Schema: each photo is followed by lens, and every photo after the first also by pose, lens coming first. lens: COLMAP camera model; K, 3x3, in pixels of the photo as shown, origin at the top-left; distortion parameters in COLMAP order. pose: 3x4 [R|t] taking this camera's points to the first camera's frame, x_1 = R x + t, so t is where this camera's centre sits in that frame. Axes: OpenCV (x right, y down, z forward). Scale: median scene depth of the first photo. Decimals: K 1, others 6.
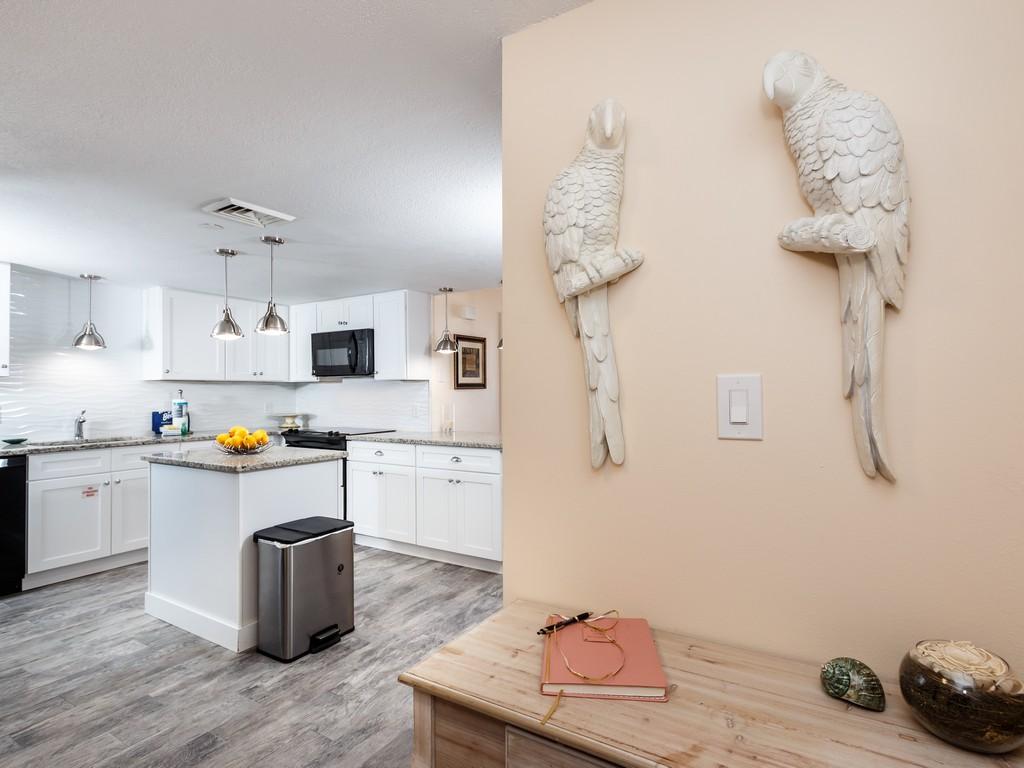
lens RADIAL K [[552.5, 0, 507.6], [0, 552.5, 384.8], [0, 0, 1]] dist [0.000807, -0.003580]
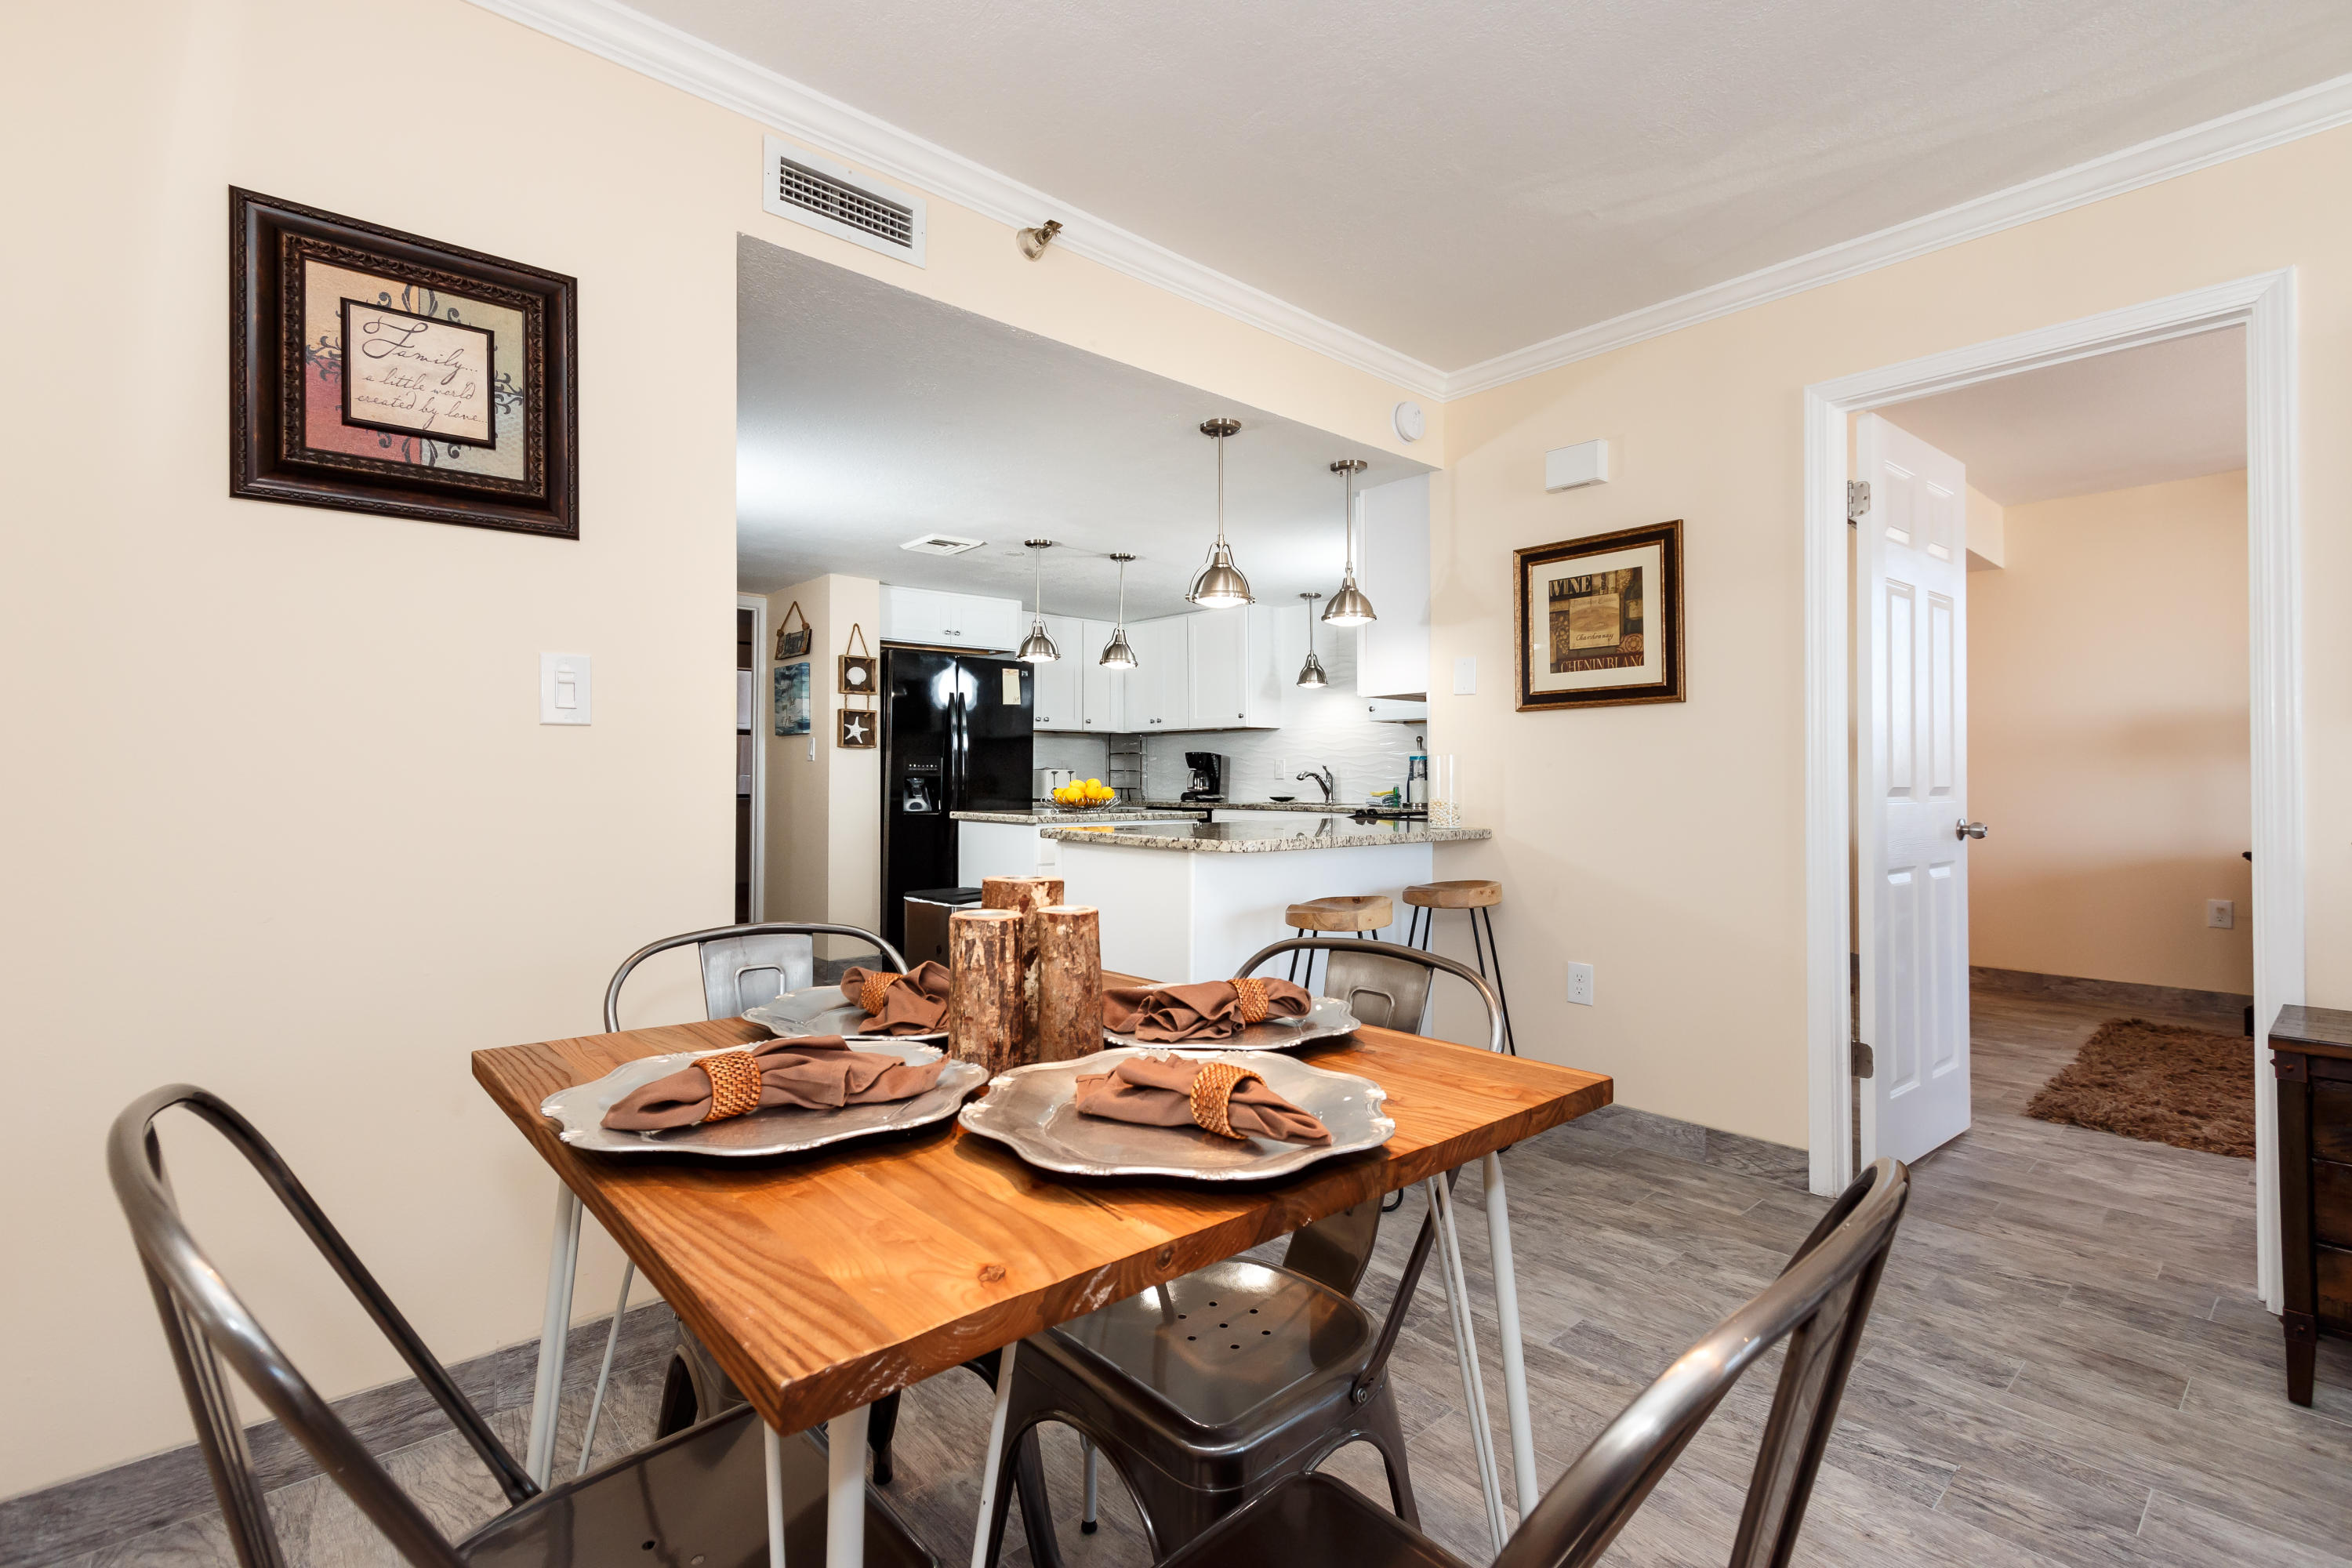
lens RADIAL K [[1082.3, 0, 1190.4], [0, 1082.3, 778.4], [0, 0, 1]] dist [-0.002217, 0.001010]
pose [[-0.271620, 0.005708, -0.962388, 0.992846], [0.007390, 0.999965, 0.003845, 0.074973], [0.962376, -0.006067, -0.271652, 1.619085]]
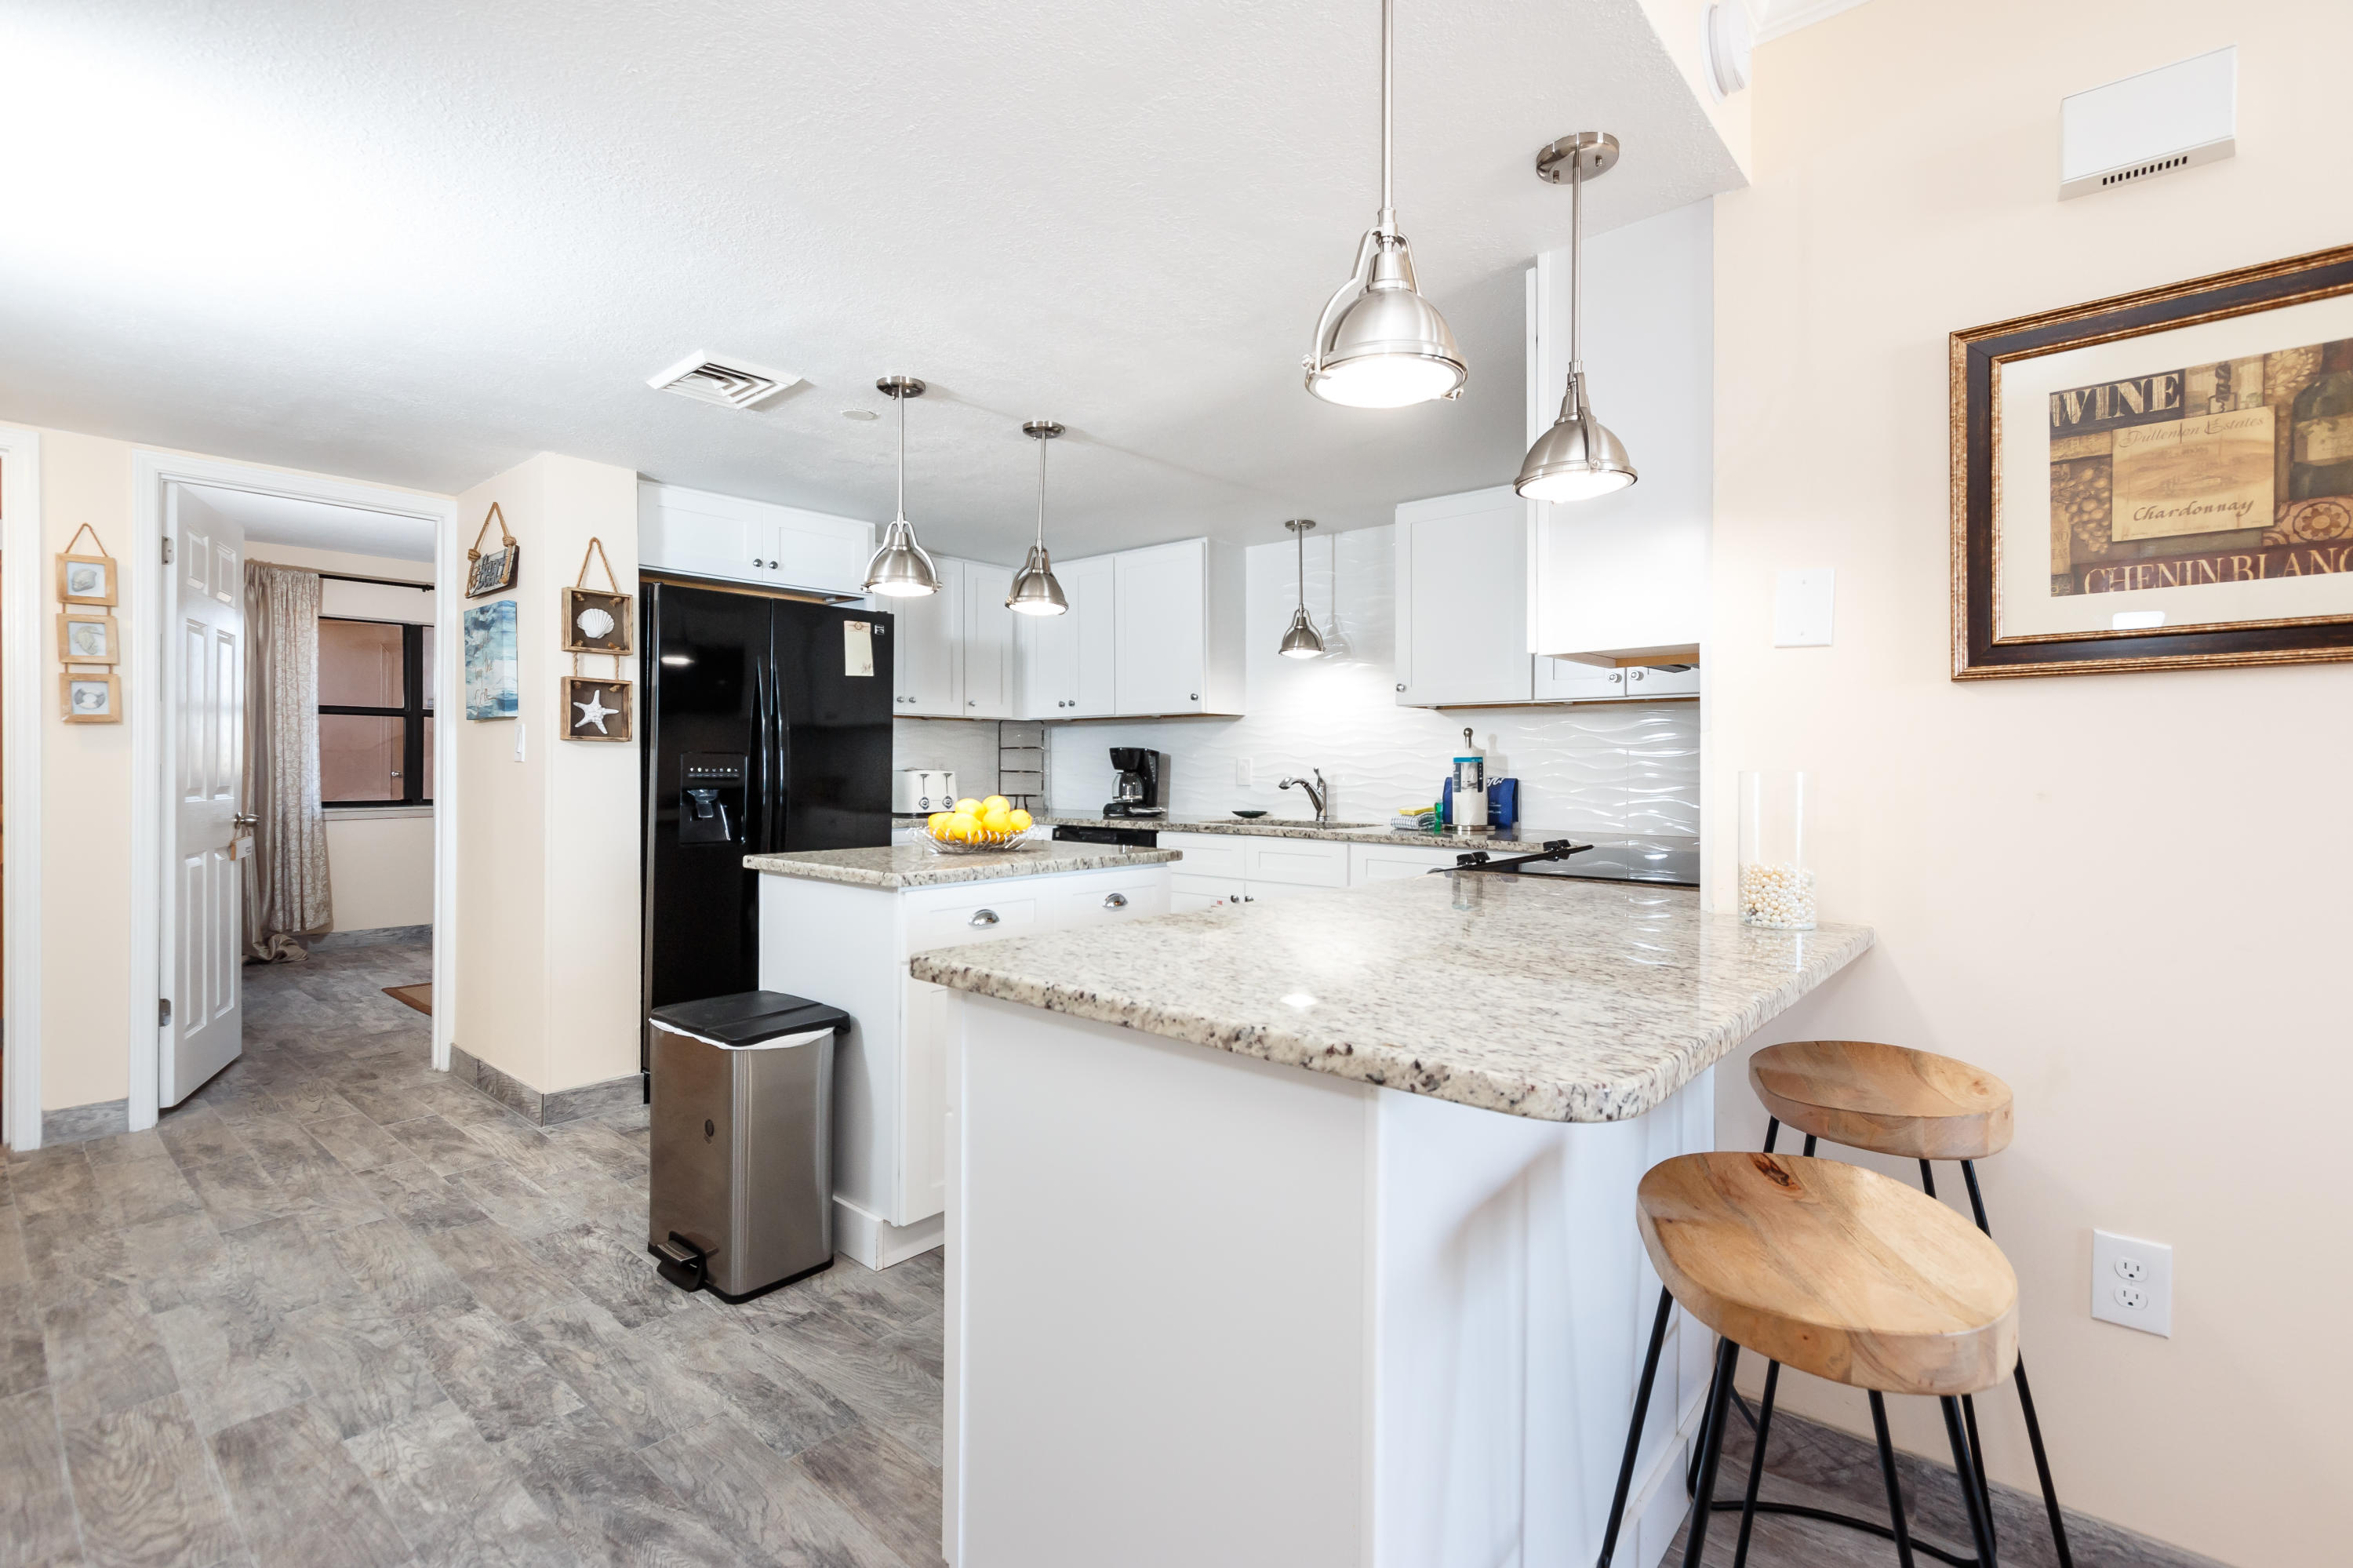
lens RADIAL K [[1066.9, 0, 1180.5], [0, 1066.9, 774.0], [0, 0, 1]] dist [-0.004166, -0.001111]
pose [[-0.155738, 0.012395, -0.987721, 0.400979], [0.004689, 0.999919, 0.011809, 0.050766], [0.987787, -0.002792, -0.155783, 1.356462]]
